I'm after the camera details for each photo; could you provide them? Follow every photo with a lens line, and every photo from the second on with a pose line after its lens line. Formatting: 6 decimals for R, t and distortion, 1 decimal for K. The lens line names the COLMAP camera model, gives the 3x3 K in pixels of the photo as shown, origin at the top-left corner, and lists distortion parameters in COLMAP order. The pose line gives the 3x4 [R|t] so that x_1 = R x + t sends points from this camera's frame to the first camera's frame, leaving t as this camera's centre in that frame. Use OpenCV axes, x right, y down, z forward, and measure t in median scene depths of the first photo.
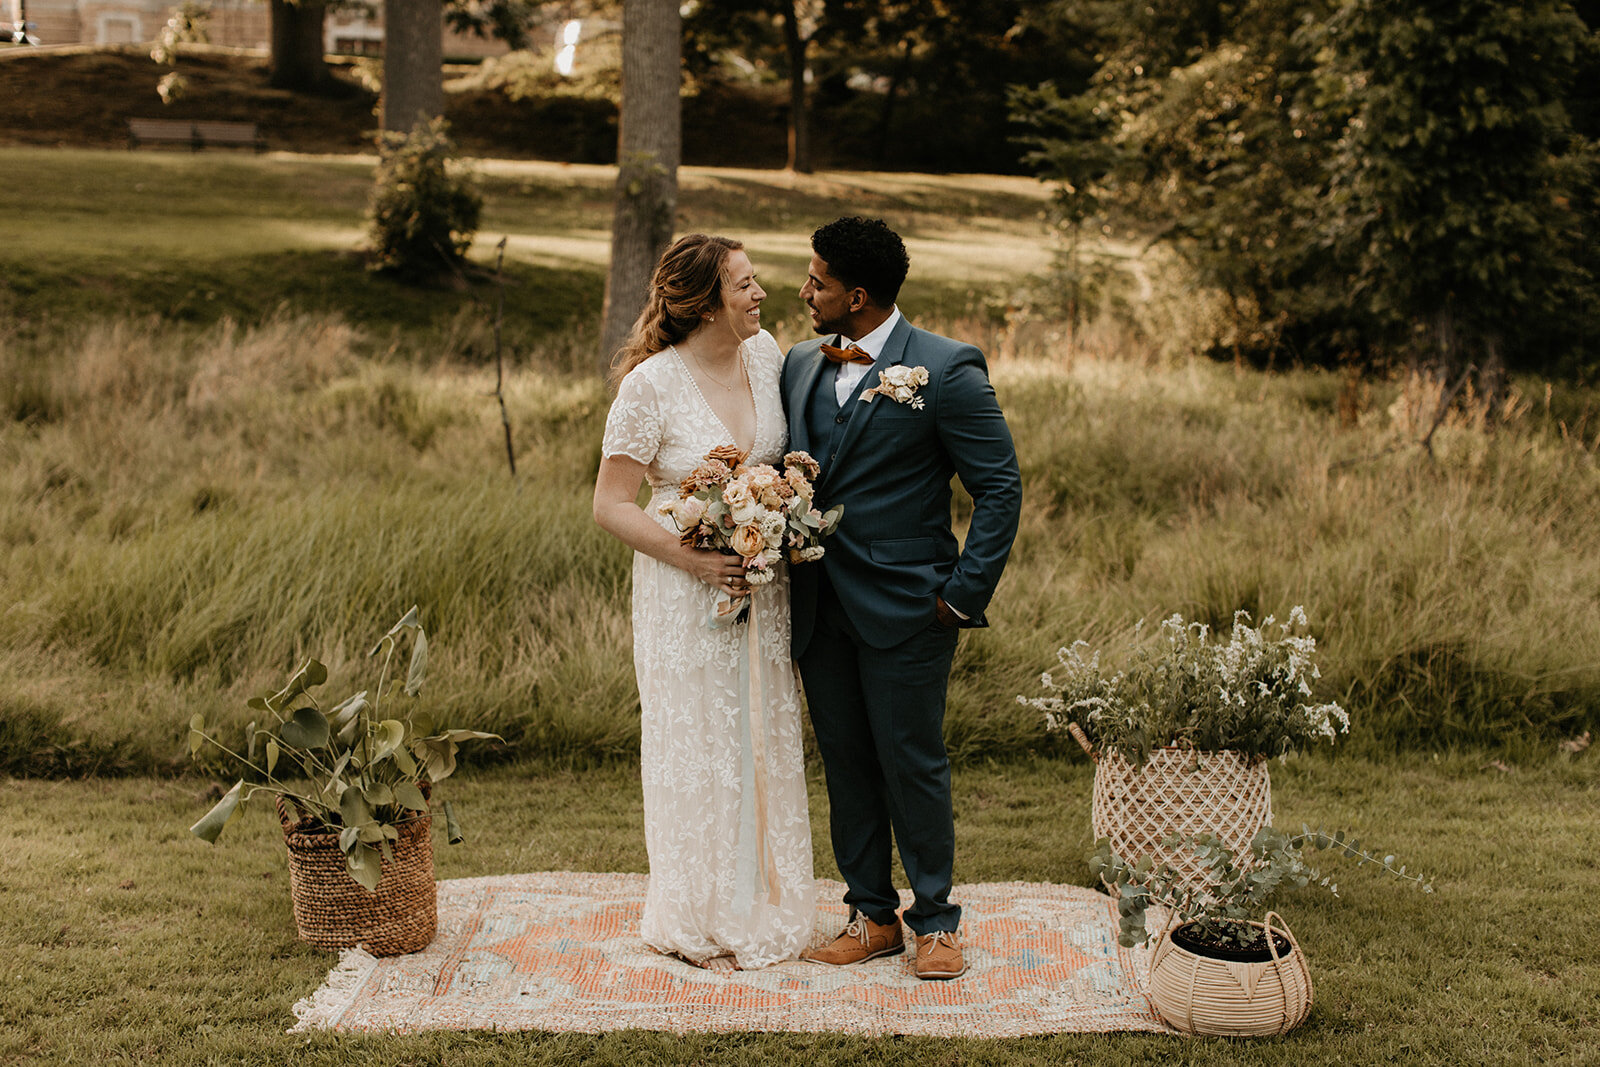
lens RADIAL K [[2332.0, 0, 800.0], [0, 2332.0, 533.5], [0, 0, 1]] dist [0.027392, -0.032540]
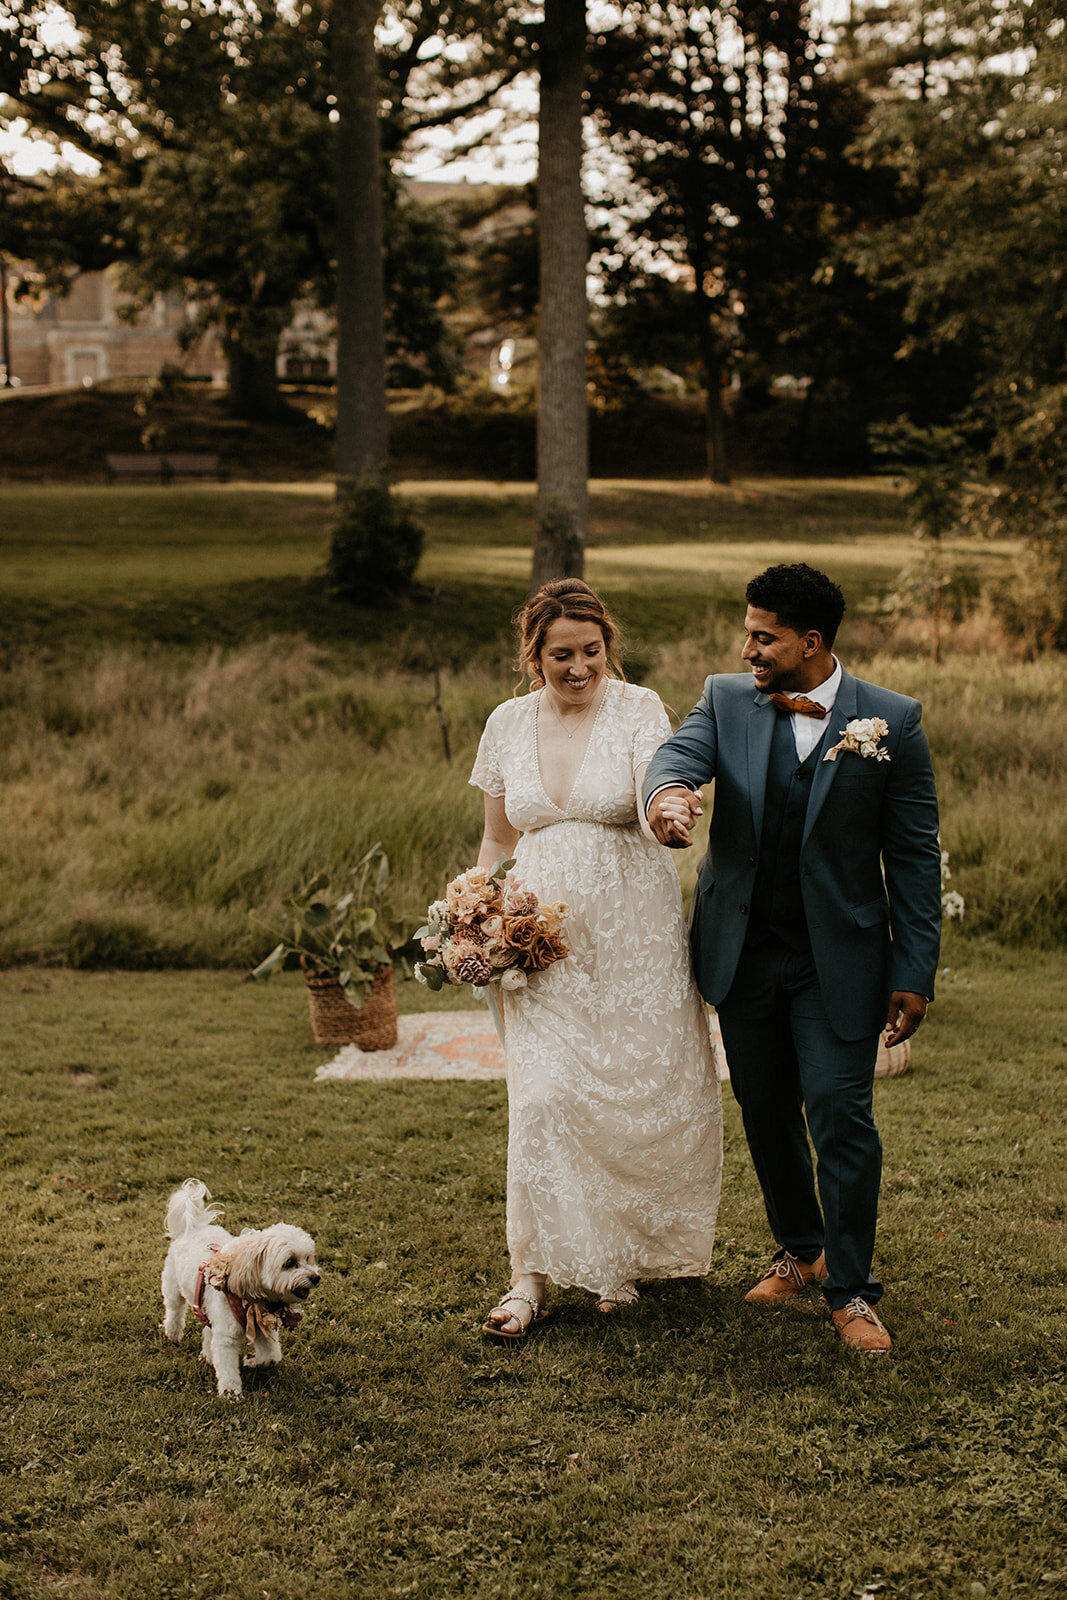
lens RADIAL K [[2332.0, 0, 533.5], [0, 2332.0, 800.0], [0, 0, 1]] dist [0.027392, -0.032540]
pose [[0.995511, -0.021621, -0.092142, 0.032317], [0.020591, 0.999715, -0.012111, 0.008156], [0.092378, 0.010159, 0.995672, -0.214796]]
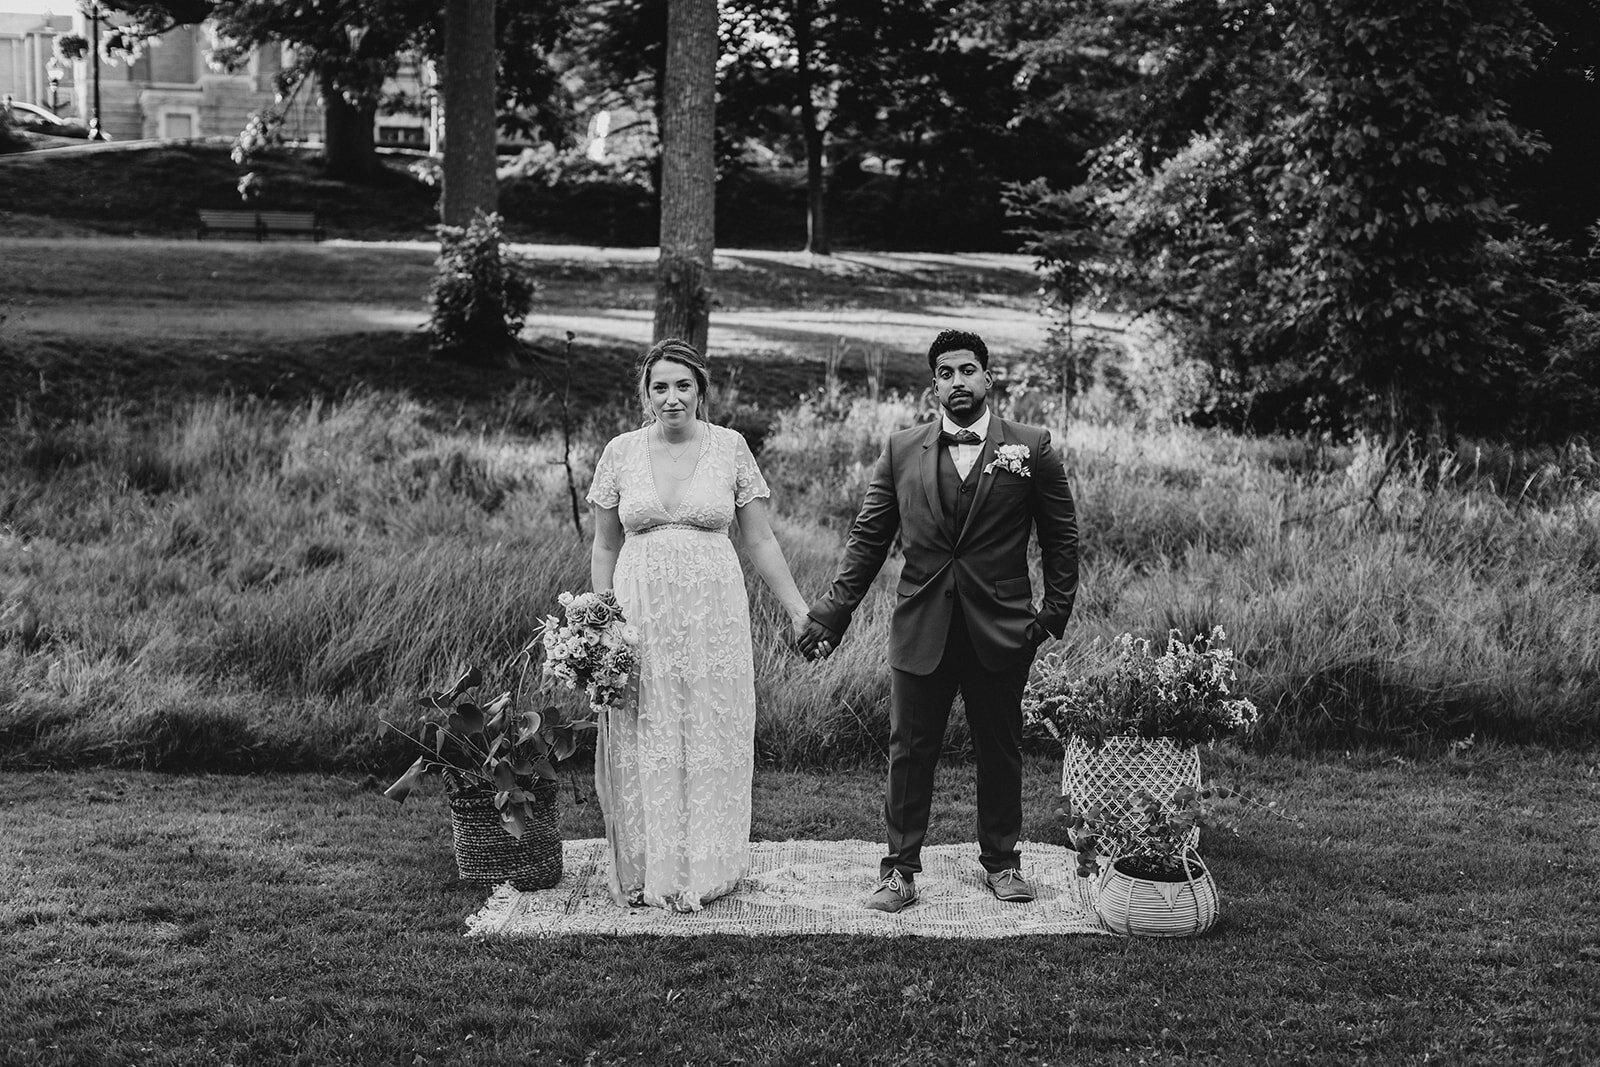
lens RADIAL K [[2242.5, 0, 766.7], [0, 2242.5, 532.6], [0, 0, 1]] dist [0.027933, 0.006438]
pose [[0.999730, -0.006585, -0.022296, -0.003584], [0.006002, 0.999641, -0.026101, 0.003860], [0.022460, 0.025960, 0.999411, -0.092806]]
